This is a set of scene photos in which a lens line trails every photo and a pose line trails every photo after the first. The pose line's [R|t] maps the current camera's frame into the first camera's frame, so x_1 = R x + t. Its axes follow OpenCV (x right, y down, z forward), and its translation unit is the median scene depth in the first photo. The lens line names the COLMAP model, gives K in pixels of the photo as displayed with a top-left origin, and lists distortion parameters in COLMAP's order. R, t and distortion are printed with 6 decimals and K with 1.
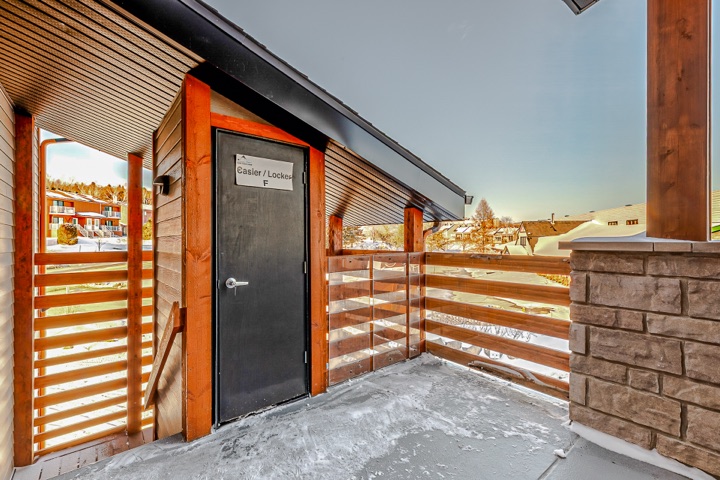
lens RADIAL K [[324.6, 0, 363.2], [0, 324.6, 231.2], [0, 0, 1]] dist [0.002191, 0.000387]
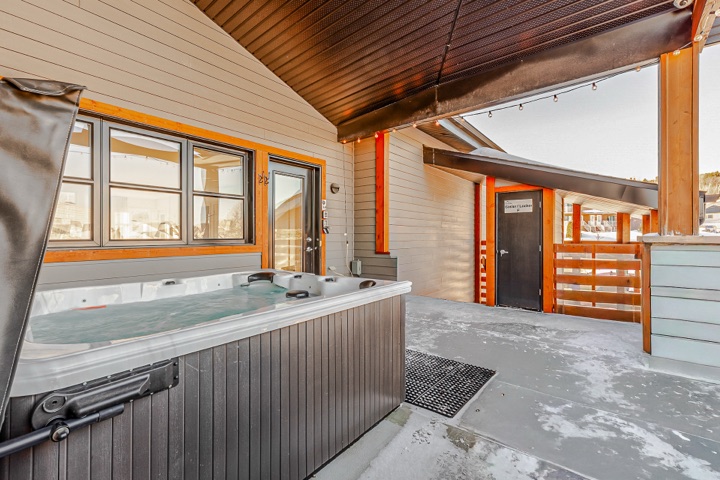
lens RADIAL K [[324.6, 0, 363.2], [0, 324.6, 231.2], [0, 0, 1]] dist [0.002191, 0.000387]
pose [[0.227469, -0.014244, -0.973681, 1.307607], [0.031988, 0.999463, -0.007148, -0.016375], [0.973260, -0.029520, 0.227802, -0.456454]]
